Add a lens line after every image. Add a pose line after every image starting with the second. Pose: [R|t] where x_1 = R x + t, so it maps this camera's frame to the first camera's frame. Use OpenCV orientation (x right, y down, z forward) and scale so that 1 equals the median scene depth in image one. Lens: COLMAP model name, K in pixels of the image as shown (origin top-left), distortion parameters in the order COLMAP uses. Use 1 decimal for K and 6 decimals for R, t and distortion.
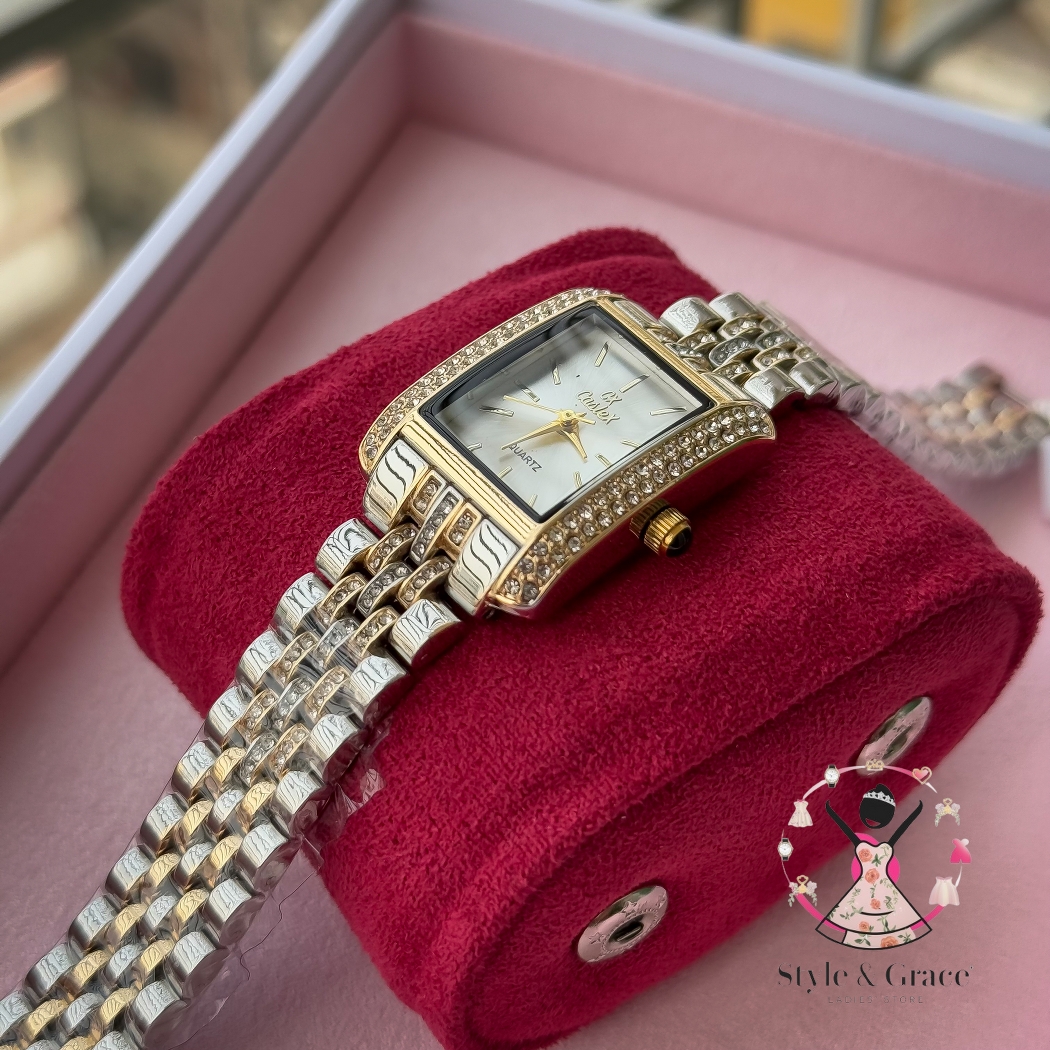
lens RADIAL K [[2100.8, 0, 525.0], [0, 2100.8, 525.0], [0, 0, 1]] dist [0.101219, 0.162481]
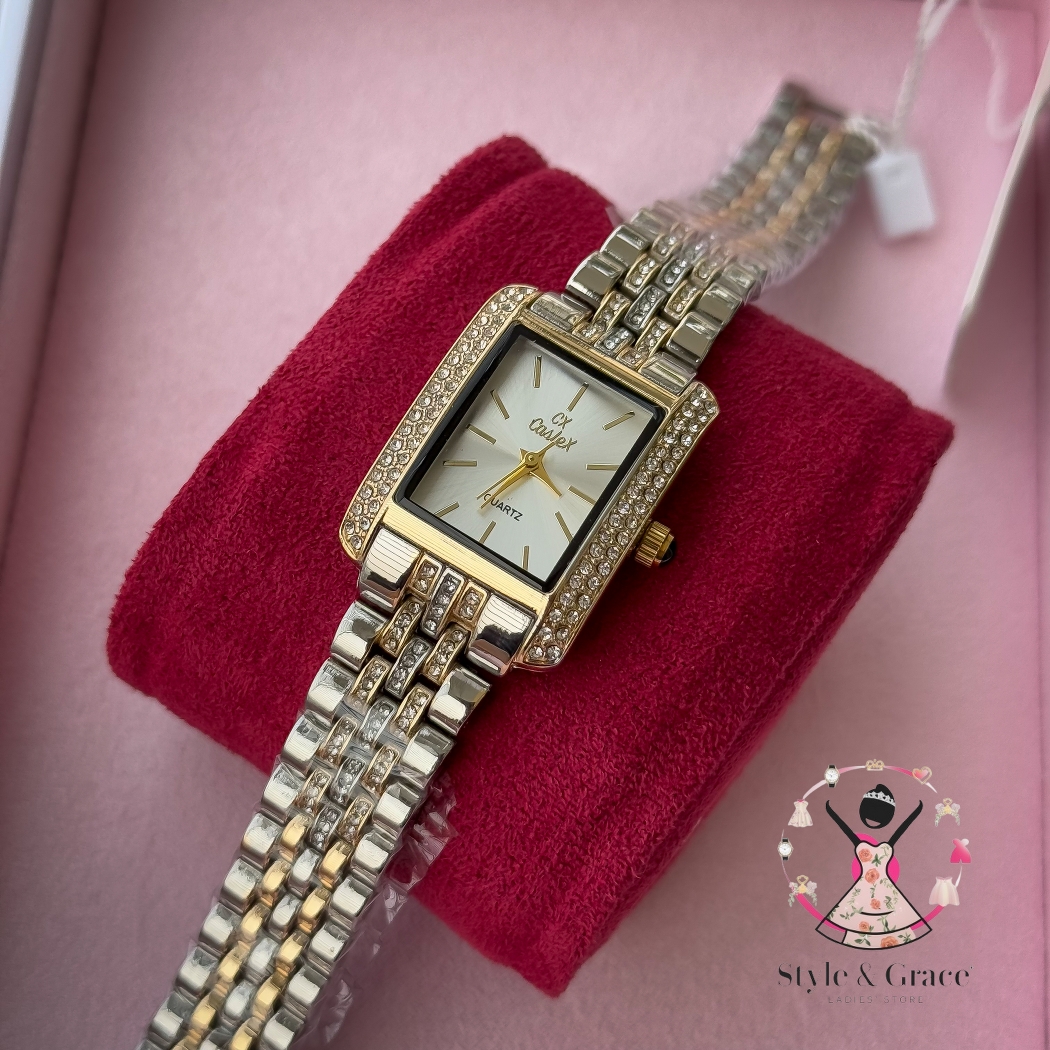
lens RADIAL K [[2100.8, 0, 525.0], [0, 2100.8, 525.0], [0, 0, 1]] dist [0.101219, 0.162481]
pose [[0.953312, -0.281384, 0.109632, -0.108194], [0.225528, 0.904805, 0.361200, -0.408150], [-0.200832, -0.319612, 0.926021, 0.037697]]
